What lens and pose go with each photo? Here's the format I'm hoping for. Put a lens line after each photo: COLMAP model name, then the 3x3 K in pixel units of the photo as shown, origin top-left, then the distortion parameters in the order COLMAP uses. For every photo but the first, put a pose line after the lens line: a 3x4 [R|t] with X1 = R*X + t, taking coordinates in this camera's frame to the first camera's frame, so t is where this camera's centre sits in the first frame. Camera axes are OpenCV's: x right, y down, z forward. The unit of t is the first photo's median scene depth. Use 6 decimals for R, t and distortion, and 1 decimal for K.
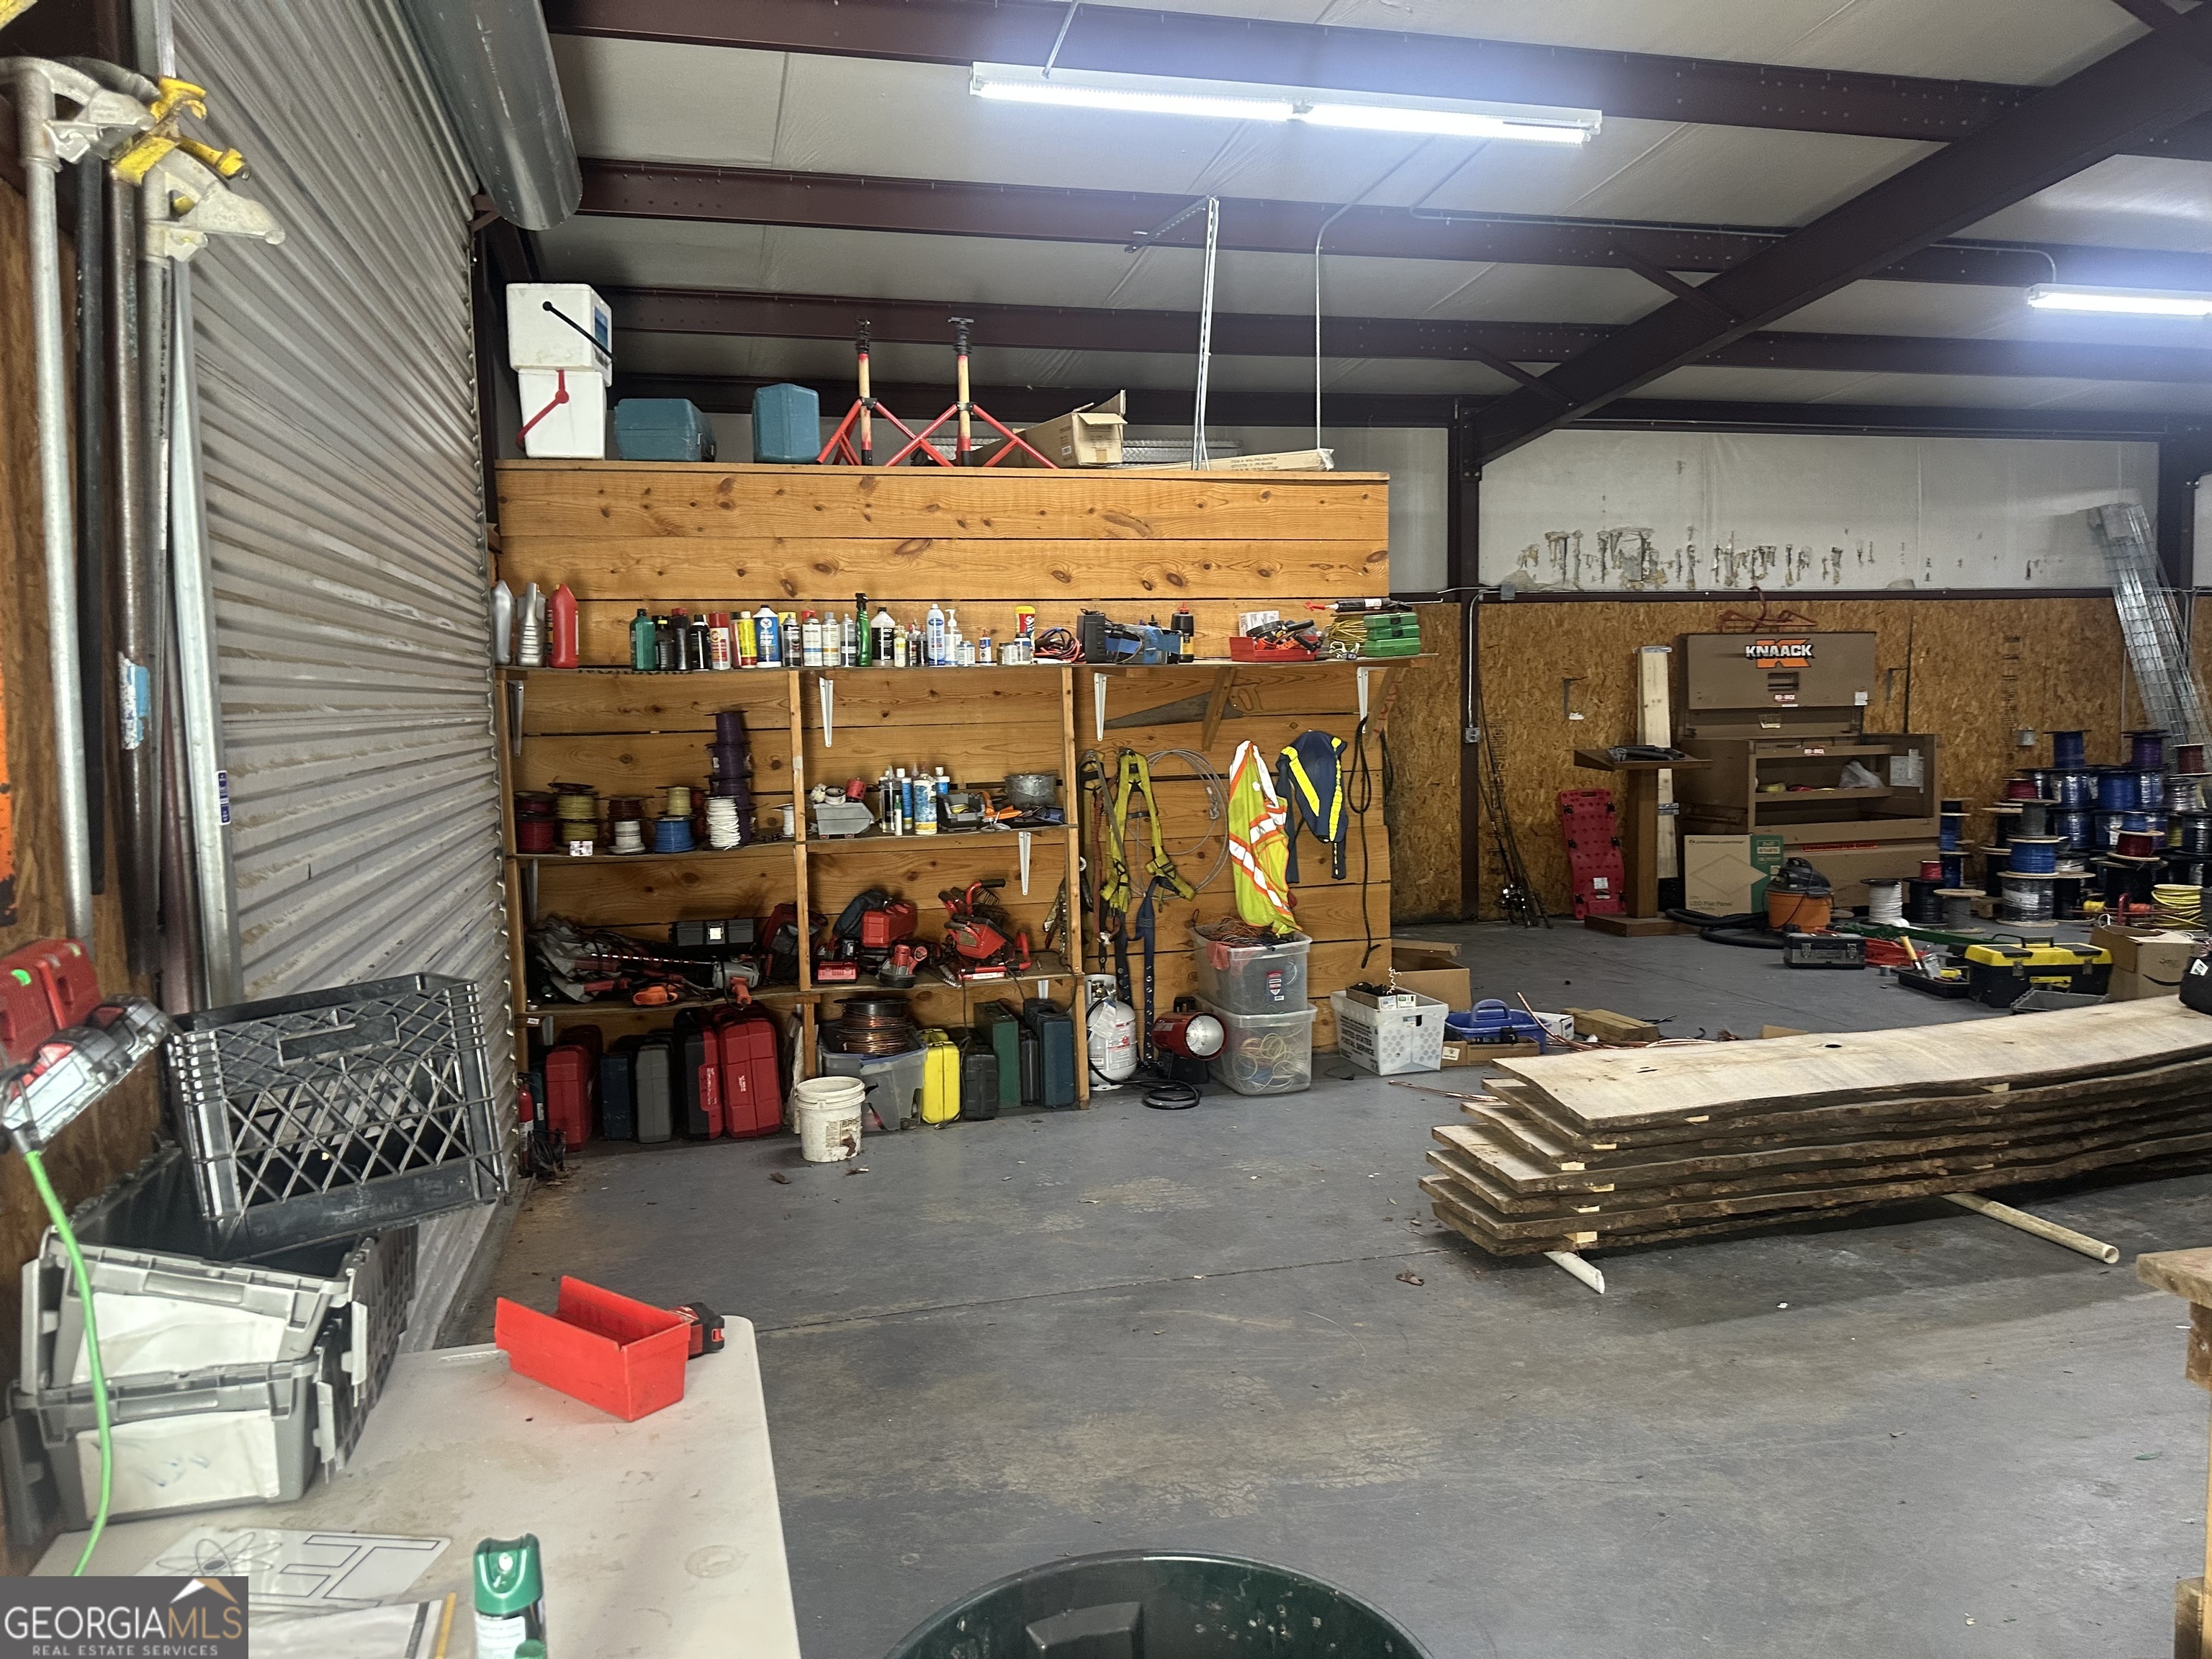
lens RADIAL K [[1584.3, 0, 1110.6], [0, 1584.3, 799.2], [0, 0, 1]] dist [0.091104, -0.096025]
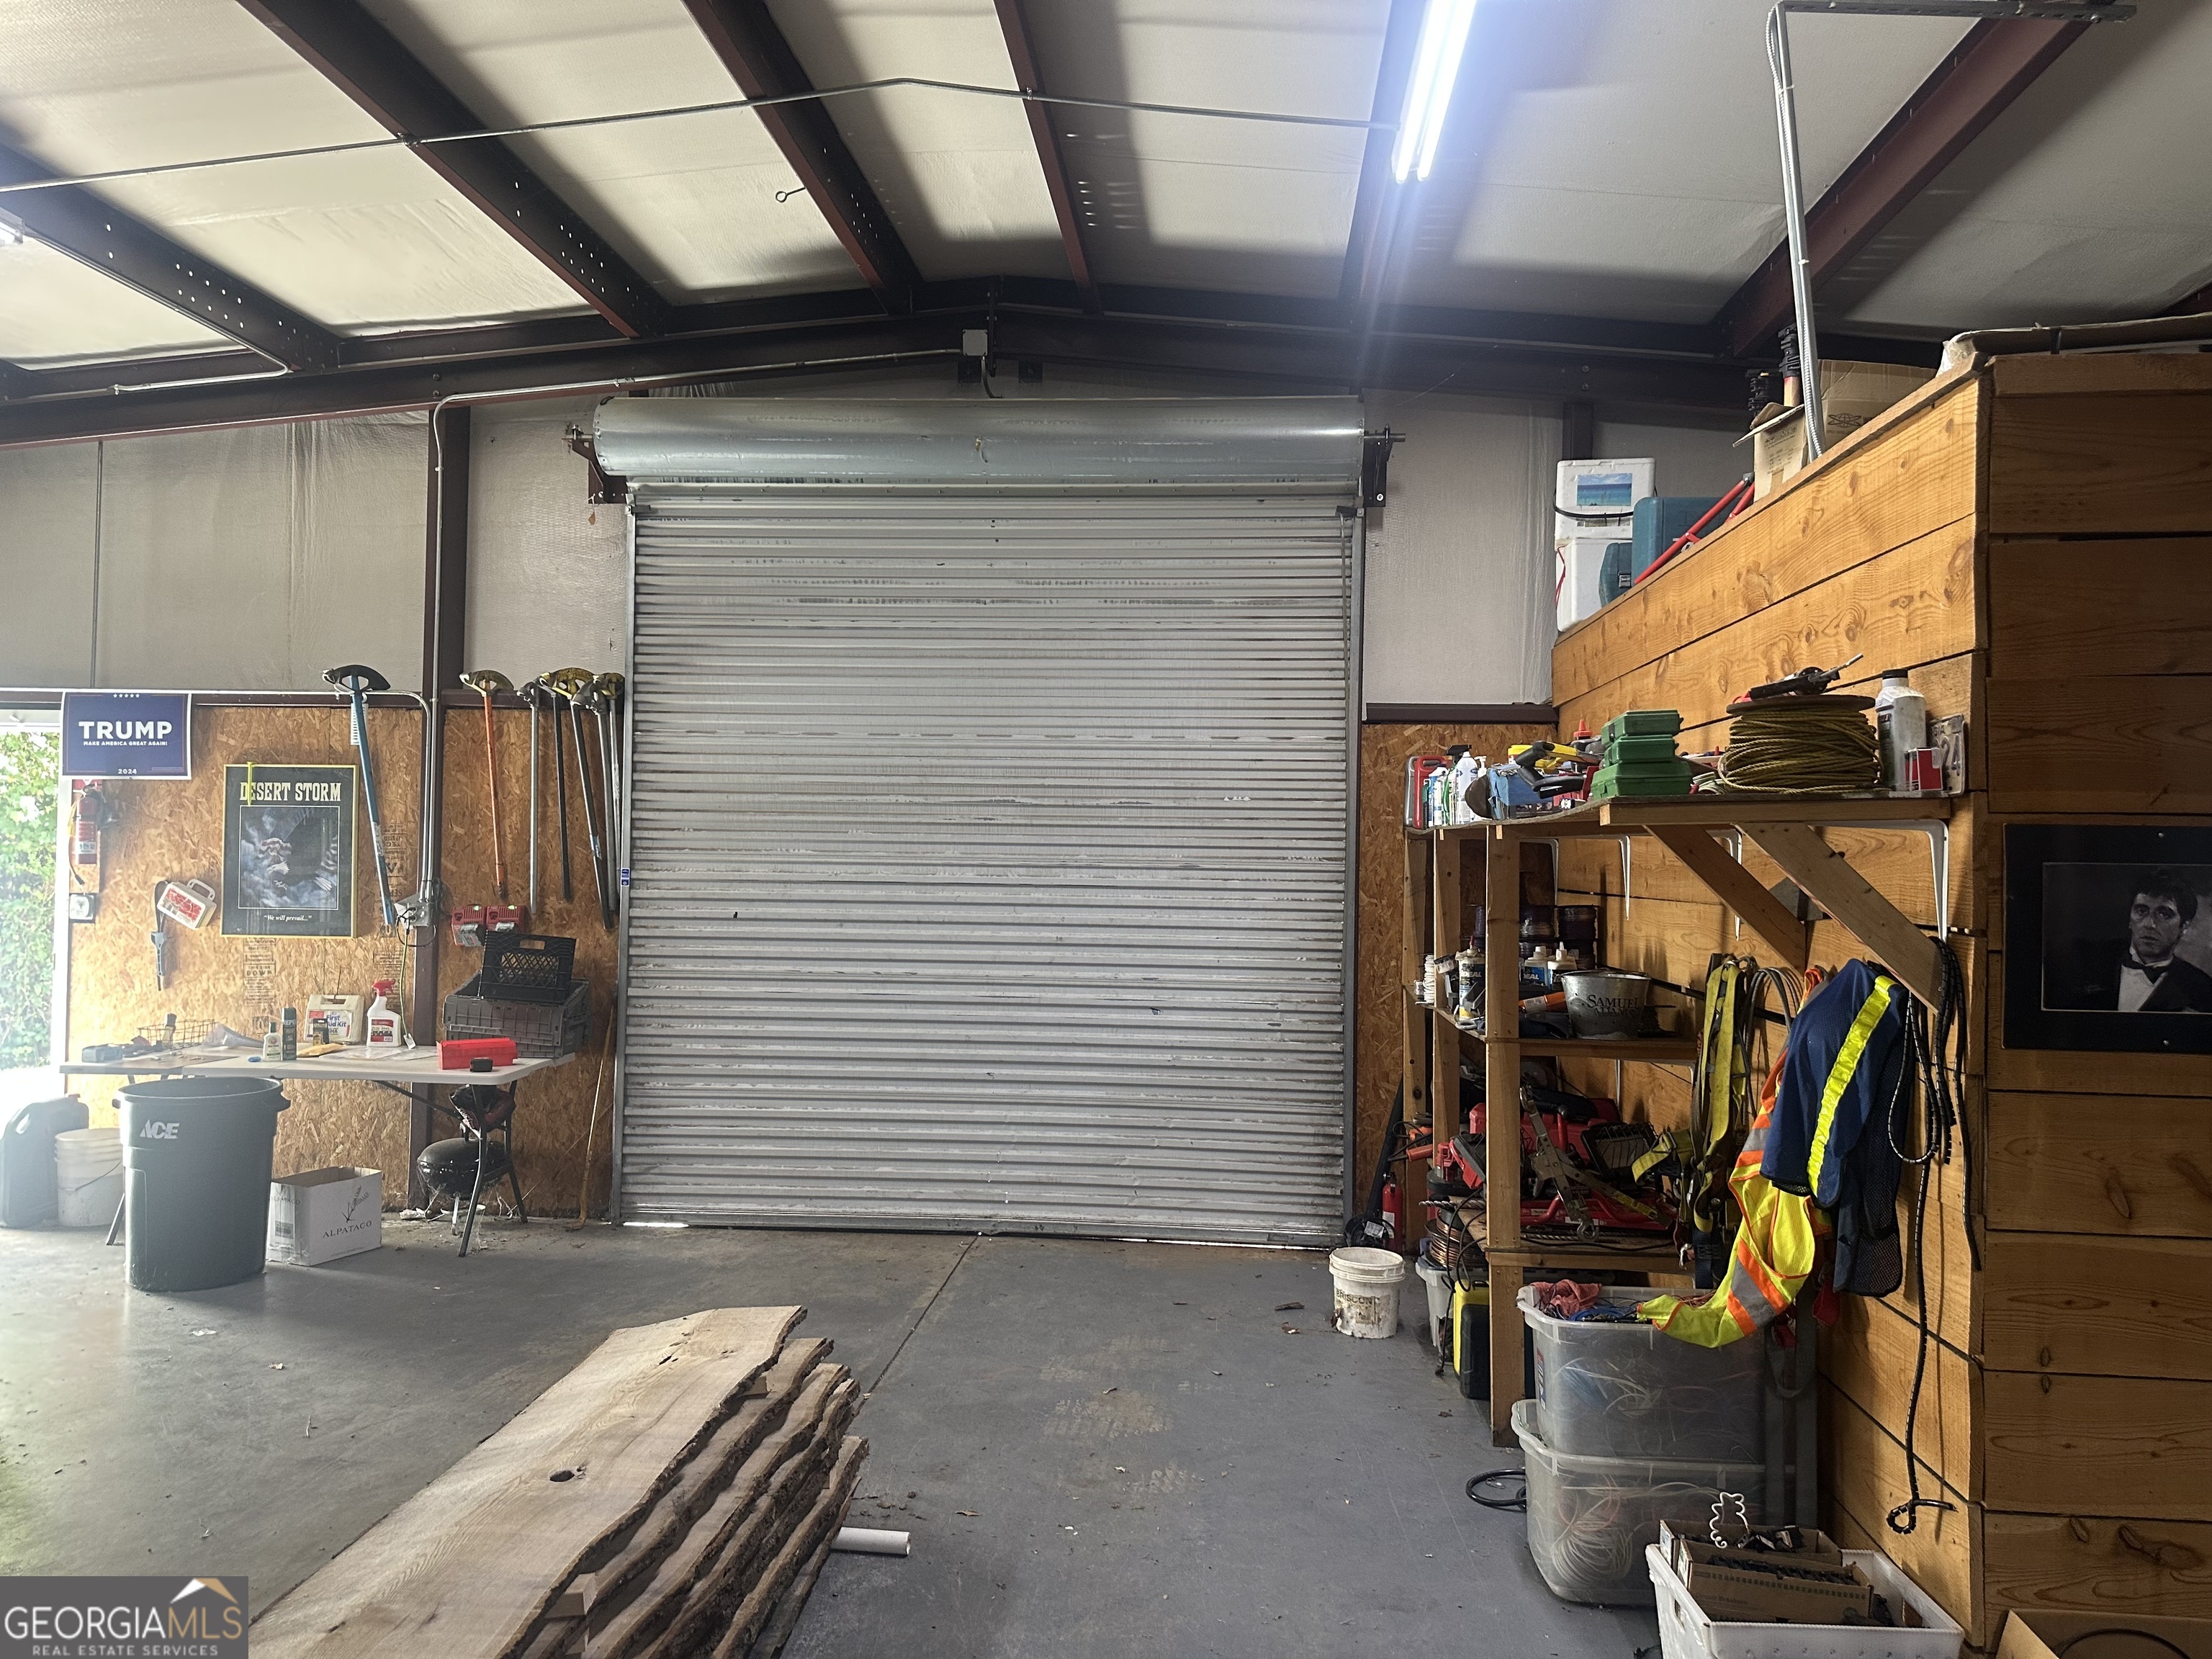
lens RADIAL K [[1546.5, 0, 1111.0], [0, 1546.5, 841.0], [0, 0, 1]] dist [0.086953, -0.121223]
pose [[-0.338613, 0.010982, -0.940862, 0.511195], [-0.071175, 0.996768, 0.037250, -0.067160], [0.938230, 0.079579, -0.336737, 0.756714]]
